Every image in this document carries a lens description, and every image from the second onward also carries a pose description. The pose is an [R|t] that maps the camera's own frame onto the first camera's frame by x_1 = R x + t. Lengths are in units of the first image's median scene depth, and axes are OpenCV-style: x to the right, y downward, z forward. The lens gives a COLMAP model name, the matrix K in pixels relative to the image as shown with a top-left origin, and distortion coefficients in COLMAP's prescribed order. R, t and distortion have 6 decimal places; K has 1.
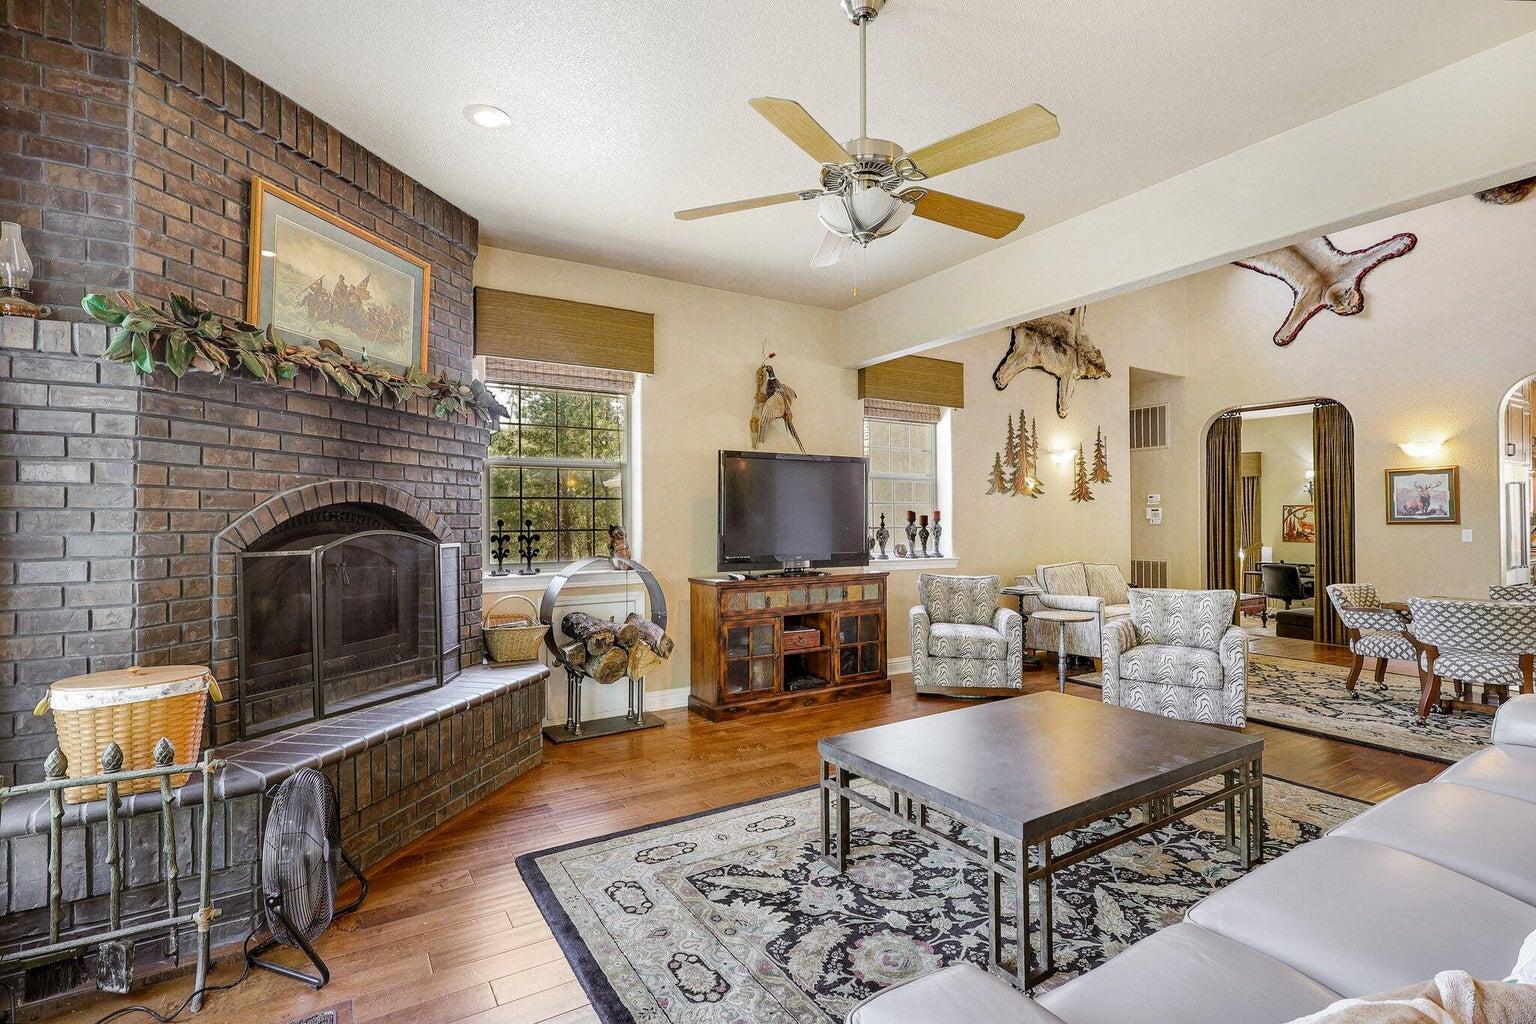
lens RADIAL K [[715.5, 0, 768.0], [0, 715.5, 512.0], [0, 0, 1]] dist [-0.001417, -0.000260]
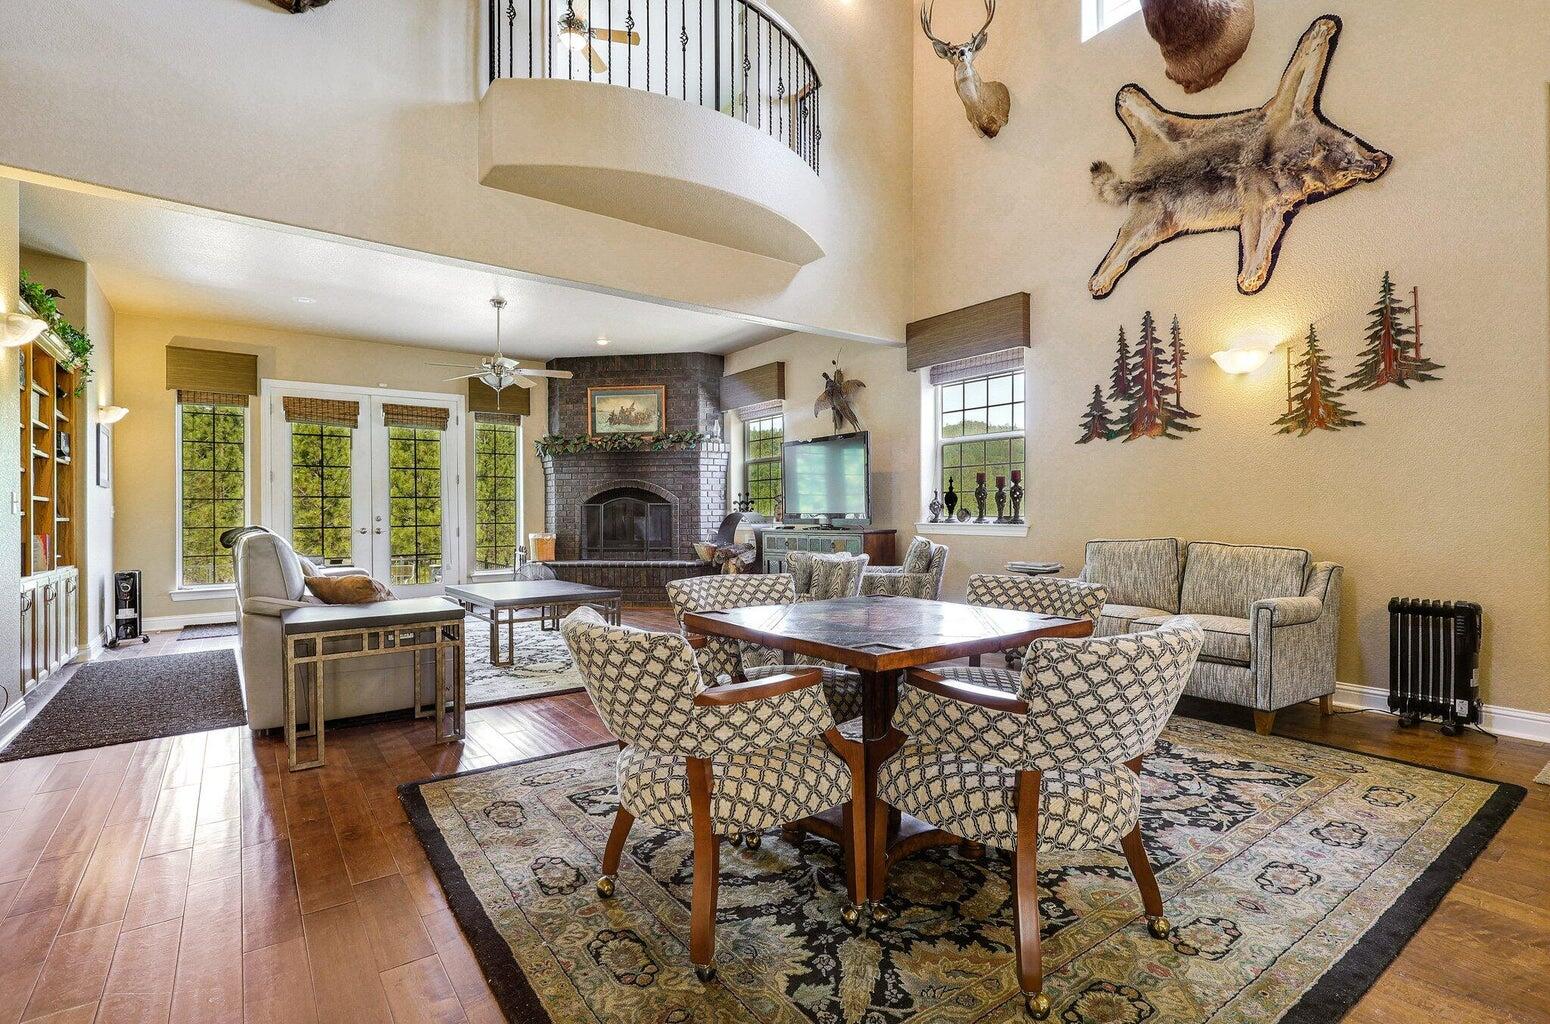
lens RADIAL K [[724.4, 0, 775.0], [0, 724.4, 512.0], [0, 0, 1]] dist [0.001661, 0.000102]
pose [[0.090573, -0.000606, -0.995890, 1.027464], [0.017030, 0.999855, 0.000941, 0.040772], [0.995744, -0.017046, 0.090570, 0.596637]]
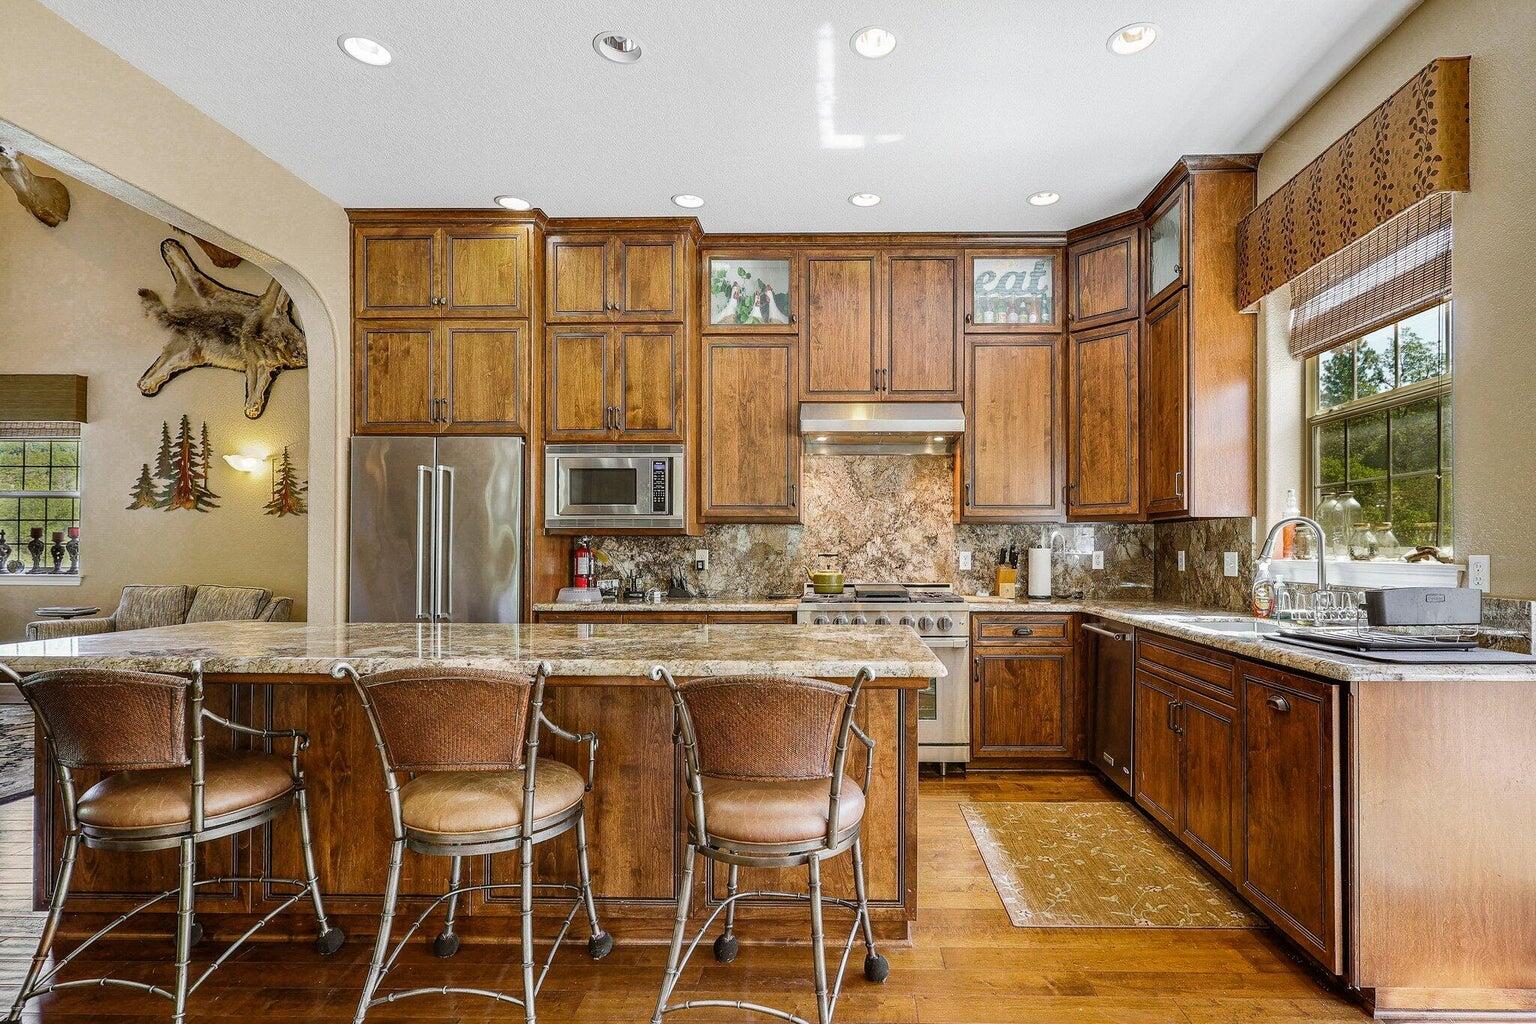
lens RADIAL K [[733.0, 0, 767.8], [0, 733.0, 541.1], [0, 0, 1]] dist [0.002759, -0.000119]
pose [[0.843022, 0.000679, -0.537879, 1.506657], [0.002651, 0.999982, 0.005418, 0.013774], [0.537873, -0.005993, 0.843005, 0.626319]]
